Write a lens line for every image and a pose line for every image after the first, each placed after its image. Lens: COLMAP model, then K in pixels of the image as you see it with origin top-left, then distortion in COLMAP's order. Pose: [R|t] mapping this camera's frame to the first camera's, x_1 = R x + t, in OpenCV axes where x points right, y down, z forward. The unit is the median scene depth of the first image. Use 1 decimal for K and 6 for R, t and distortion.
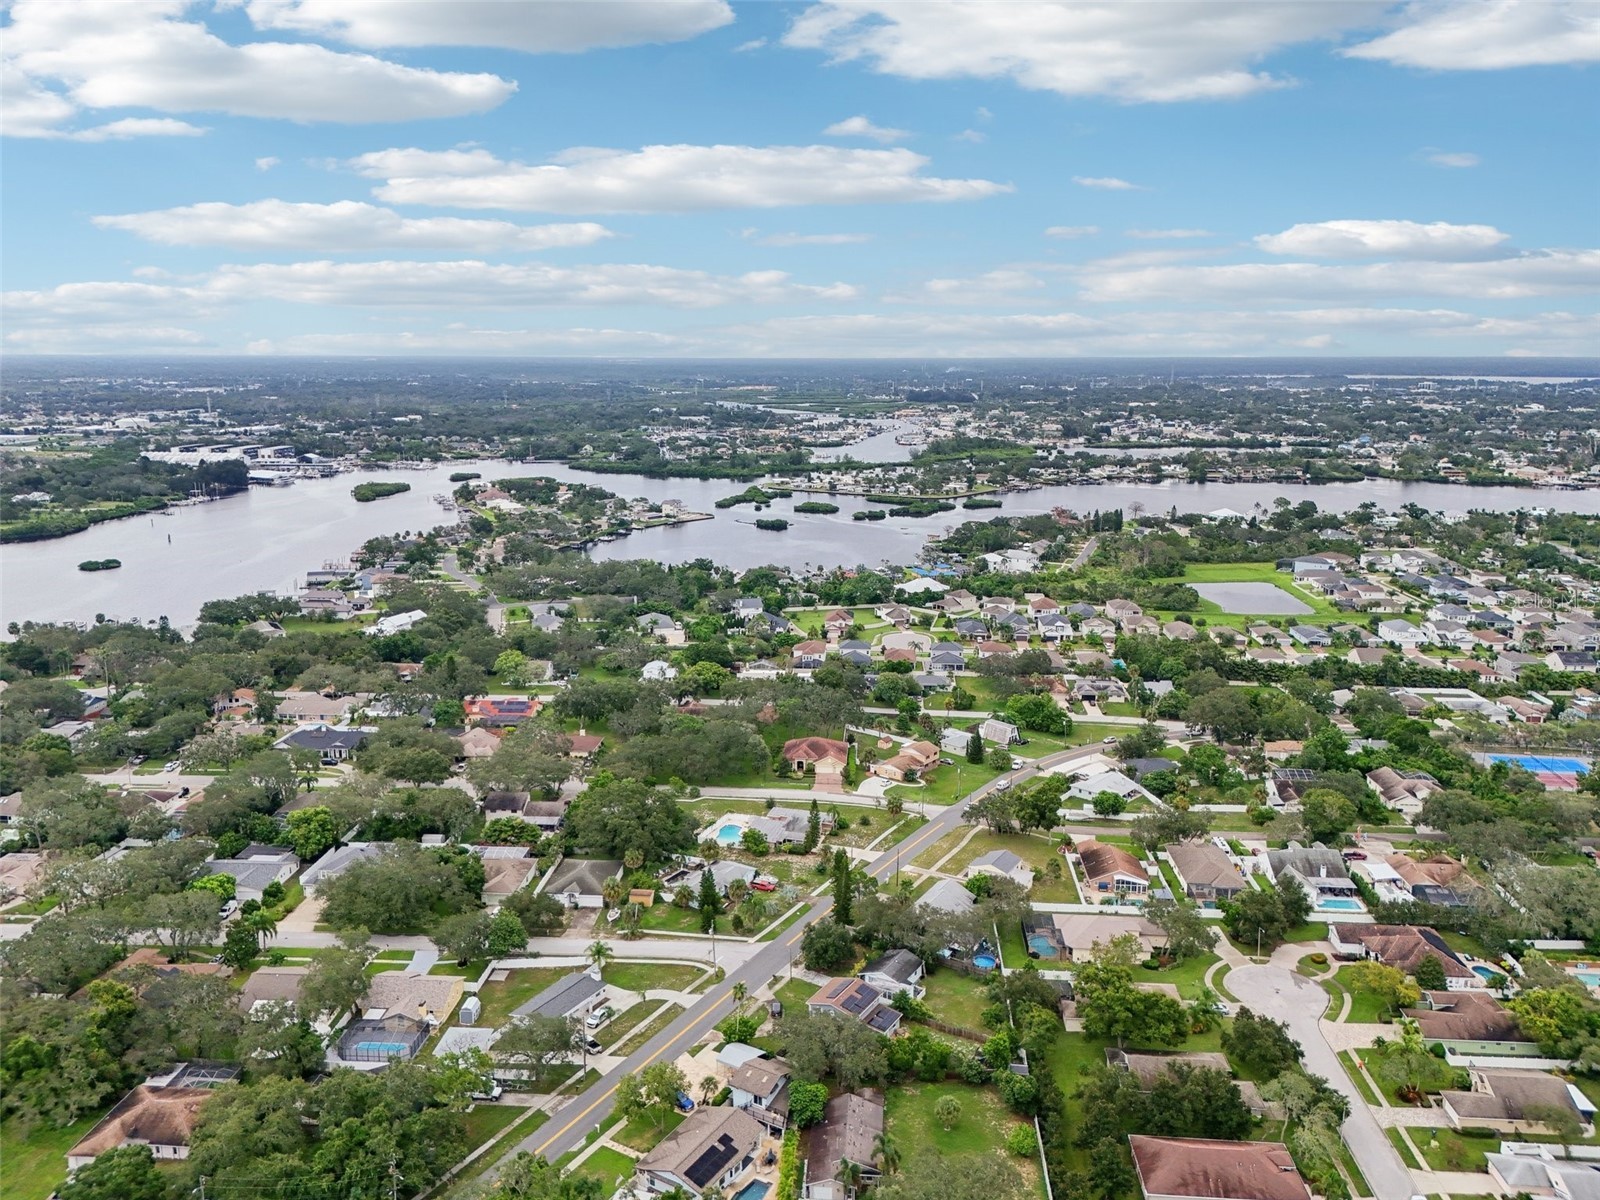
lens RADIAL K [[1232.8, 0, 800.0], [0, 1232.8, 600.0], [0, 0, 1]] dist [0.008498, -0.003594]
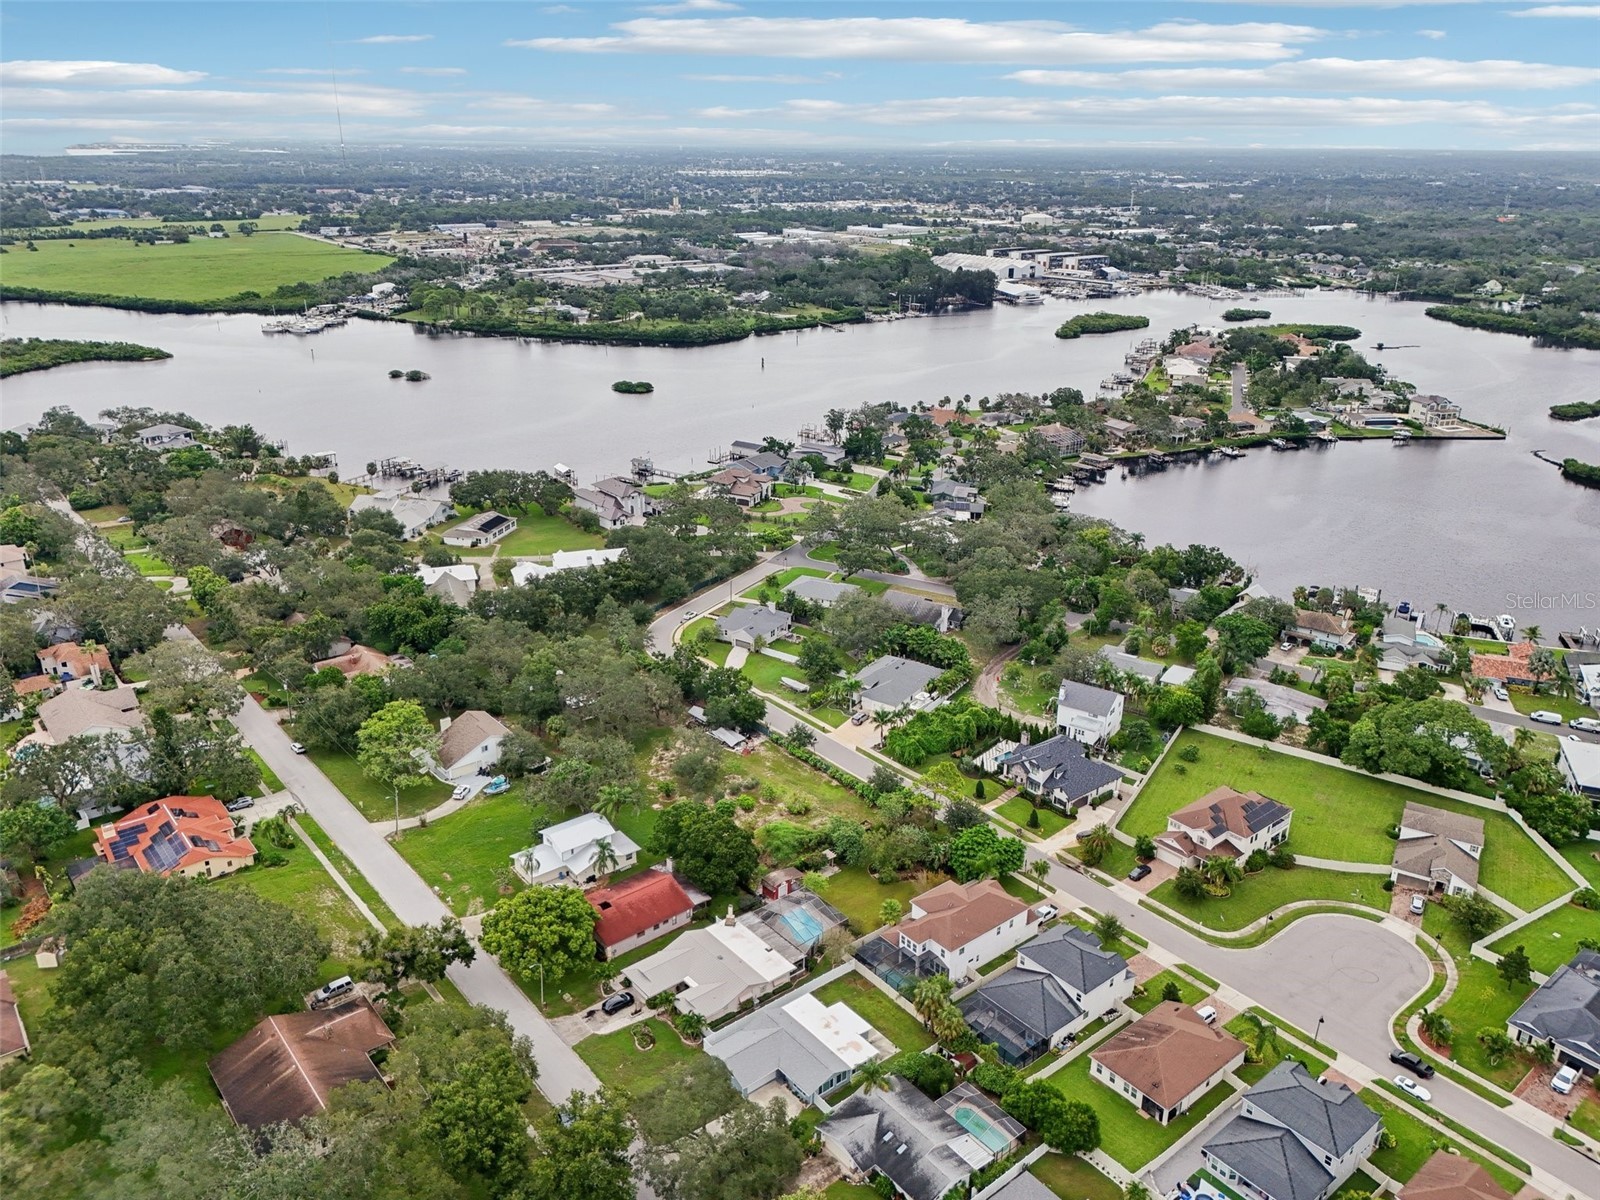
lens RADIAL K [[1232.8, 0, 800.0], [0, 1232.8, 600.0], [0, 0, 1]] dist [0.008498, -0.003594]
pose [[0.704058, 0.255045, -0.662762, 0.104368], [-0.151157, 0.965716, 0.211053, -0.065925], [0.693868, -0.048412, 0.718473, 0.344672]]
